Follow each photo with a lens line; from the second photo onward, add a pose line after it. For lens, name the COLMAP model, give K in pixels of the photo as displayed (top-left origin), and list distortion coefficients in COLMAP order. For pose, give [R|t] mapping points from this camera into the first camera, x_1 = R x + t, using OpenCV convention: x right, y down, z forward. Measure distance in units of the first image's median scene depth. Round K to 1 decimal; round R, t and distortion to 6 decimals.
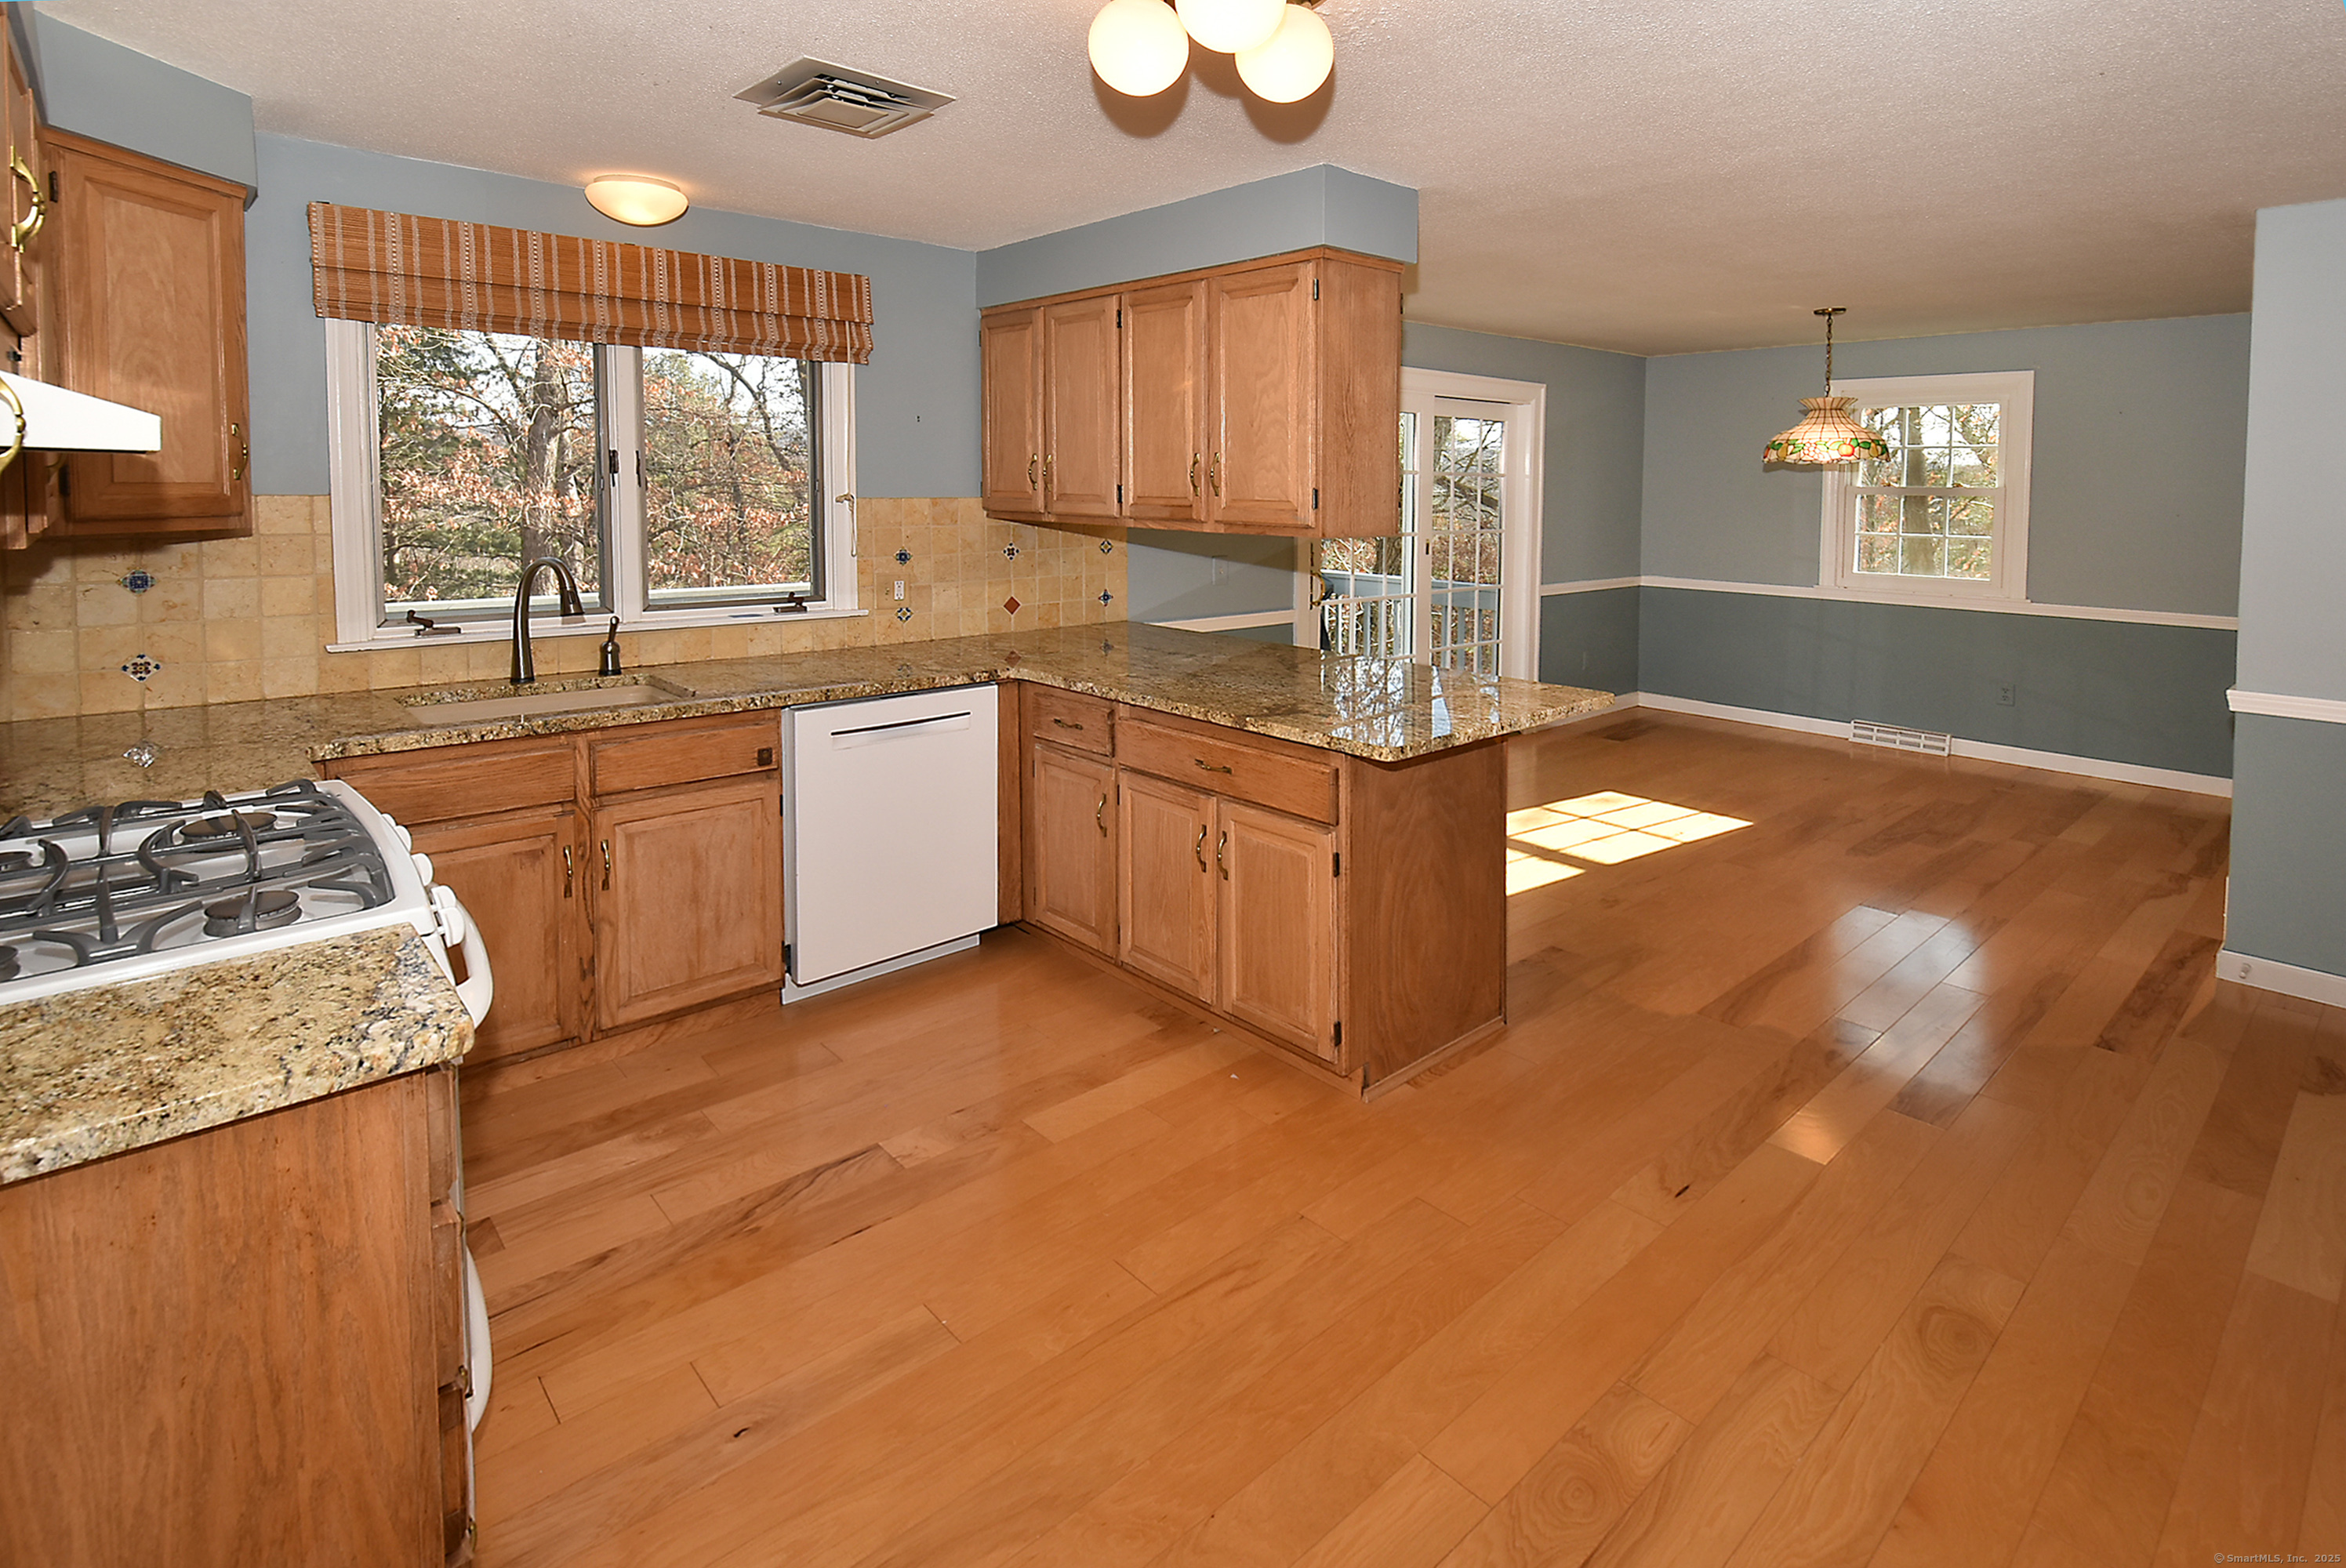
lens RADIAL K [[1197.5, 0, 1179.1], [0, 1197.5, 731.8], [0, 0, 1]] dist [0.002325, 0.000304]
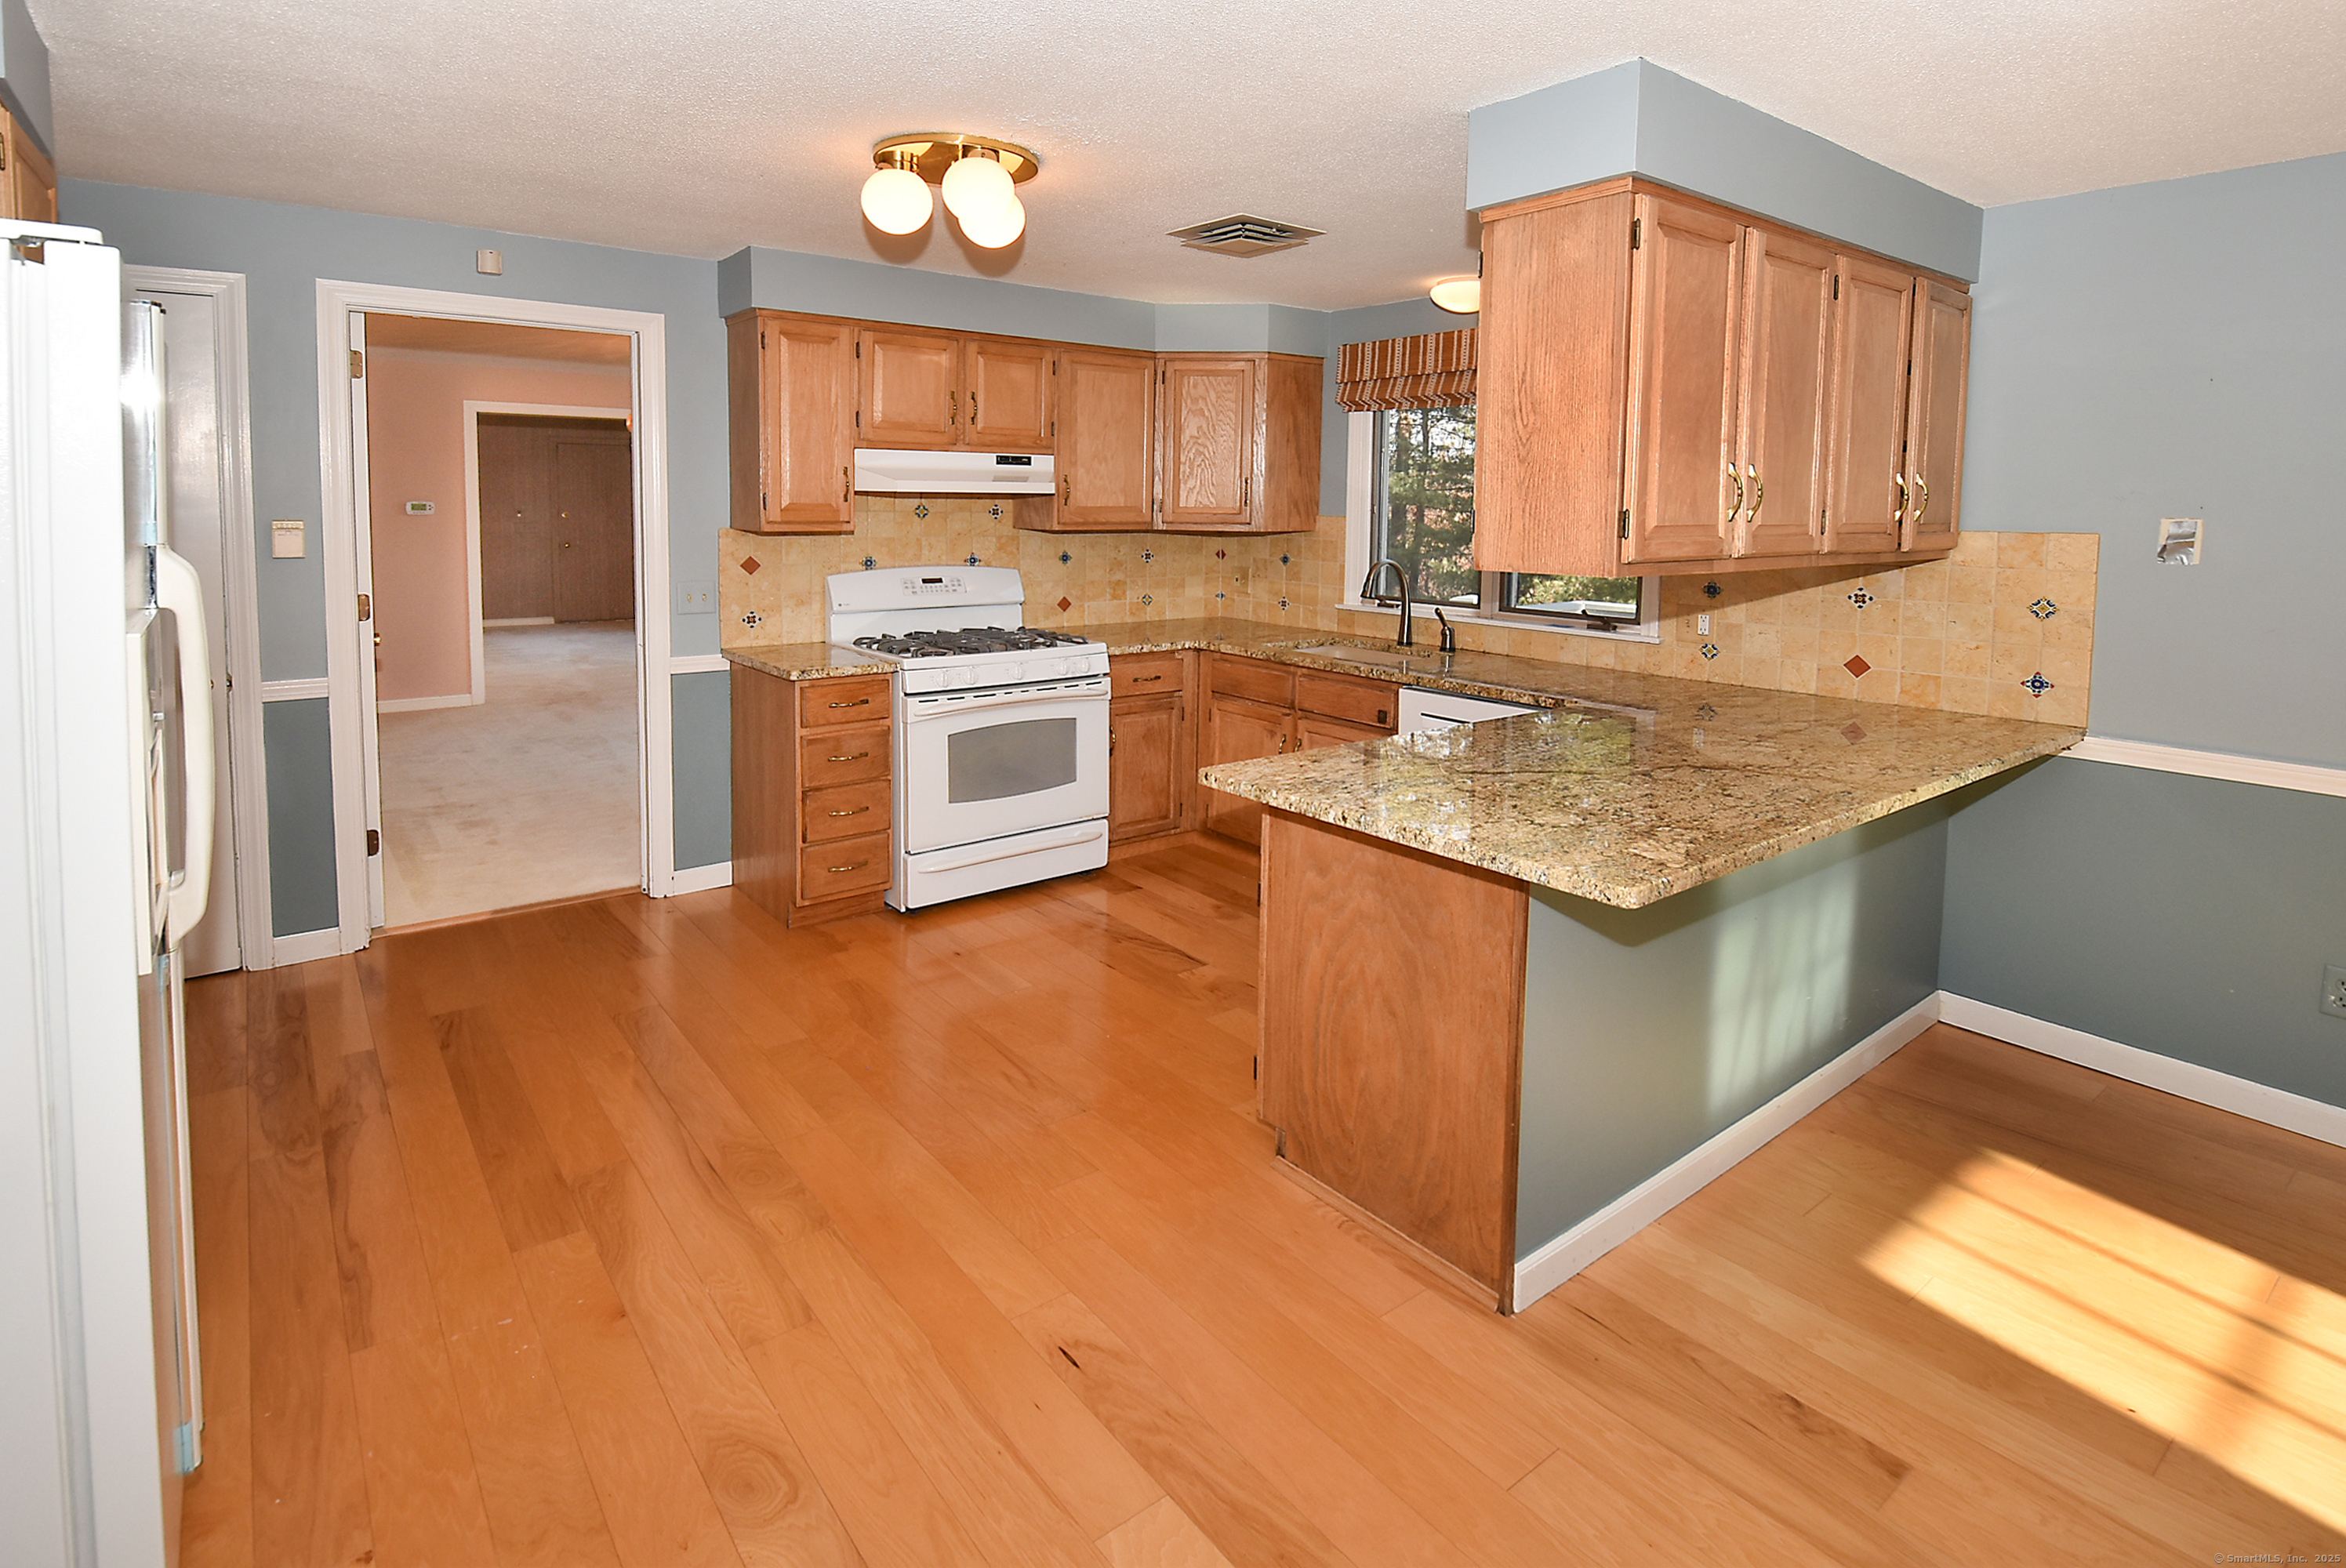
lens RADIAL K [[1111.3, 0, 1173.0], [0, 1111.3, 784.0], [0, 0, 1]] dist [0.000885, 0.000034]
pose [[-0.074247, 0.232474, -0.969765, 0.884912], [-0.215474, 0.945737, 0.243211, -0.159147], [0.973683, 0.227017, -0.020126, 0.827095]]
